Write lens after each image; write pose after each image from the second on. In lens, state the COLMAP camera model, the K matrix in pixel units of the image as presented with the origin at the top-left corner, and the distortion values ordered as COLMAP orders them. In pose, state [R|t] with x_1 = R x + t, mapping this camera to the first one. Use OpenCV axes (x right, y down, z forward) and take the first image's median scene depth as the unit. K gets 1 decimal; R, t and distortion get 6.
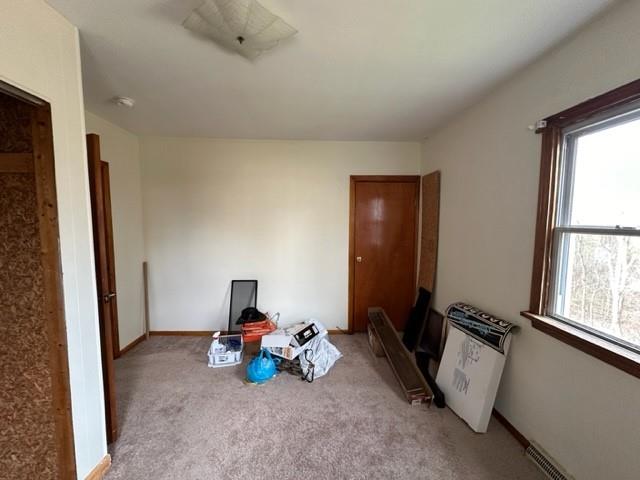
lens RADIAL K [[255.8, 0, 320.0], [0, 255.8, 240.0], [0, 0, 1]] dist [0.001997, 0.000267]
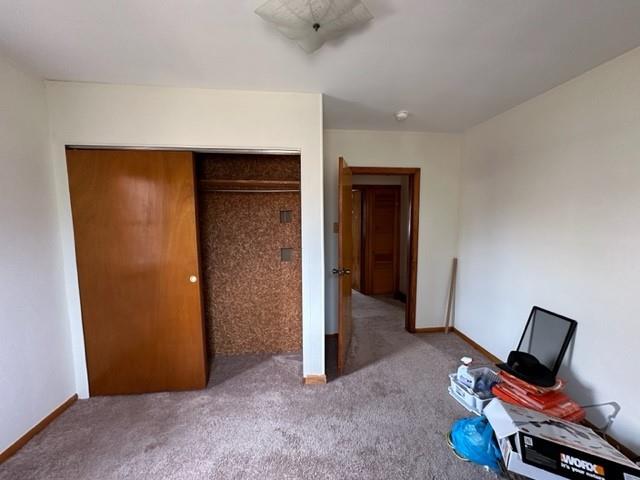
lens RADIAL K [[255.8, 0, 320.0], [0, 255.8, 240.0], [0, 0, 1]] dist [0.001997, 0.000267]
pose [[0.060004, 0.082268, -0.994802, 0.291715], [-0.073765, 0.994238, 0.077772, -0.026708], [0.995469, 0.068715, 0.065727, 0.412833]]
